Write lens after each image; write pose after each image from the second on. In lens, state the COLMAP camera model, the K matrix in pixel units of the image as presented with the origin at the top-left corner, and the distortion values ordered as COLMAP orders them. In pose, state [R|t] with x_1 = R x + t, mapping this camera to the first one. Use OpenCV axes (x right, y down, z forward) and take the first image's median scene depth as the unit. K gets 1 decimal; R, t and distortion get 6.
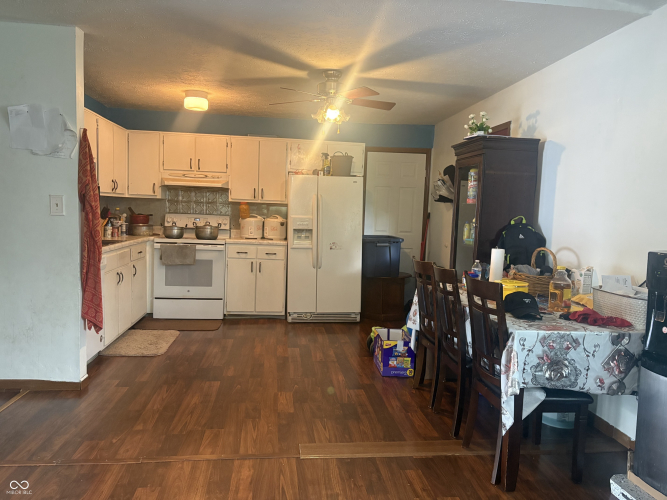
lens RADIAL K [[515.5, 0, 333.9], [0, 515.5, 249.6], [0, 0, 1]] dist [0.052571, -0.048095]
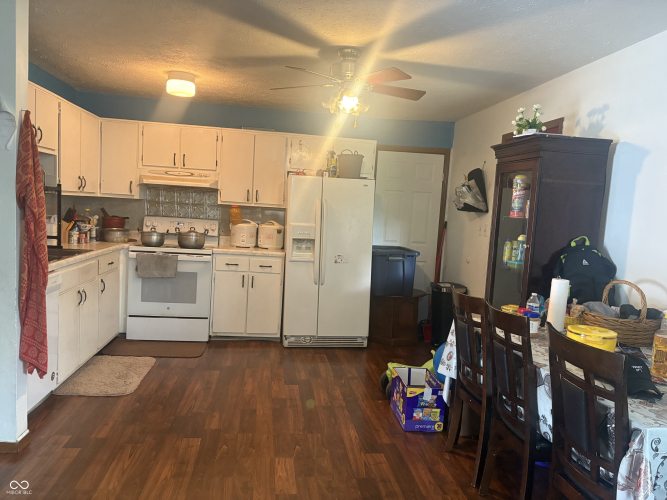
lens RADIAL K [[515.5, 0, 332.6], [0, 515.5, 251.5], [0, 0, 1]] dist [0.052571, -0.048095]
pose [[0.999615, 0.022237, 0.016577, -0.035118], [-0.022353, 0.999726, 0.006876, -0.034859], [-0.016420, -0.007244, 0.999839, 0.190018]]
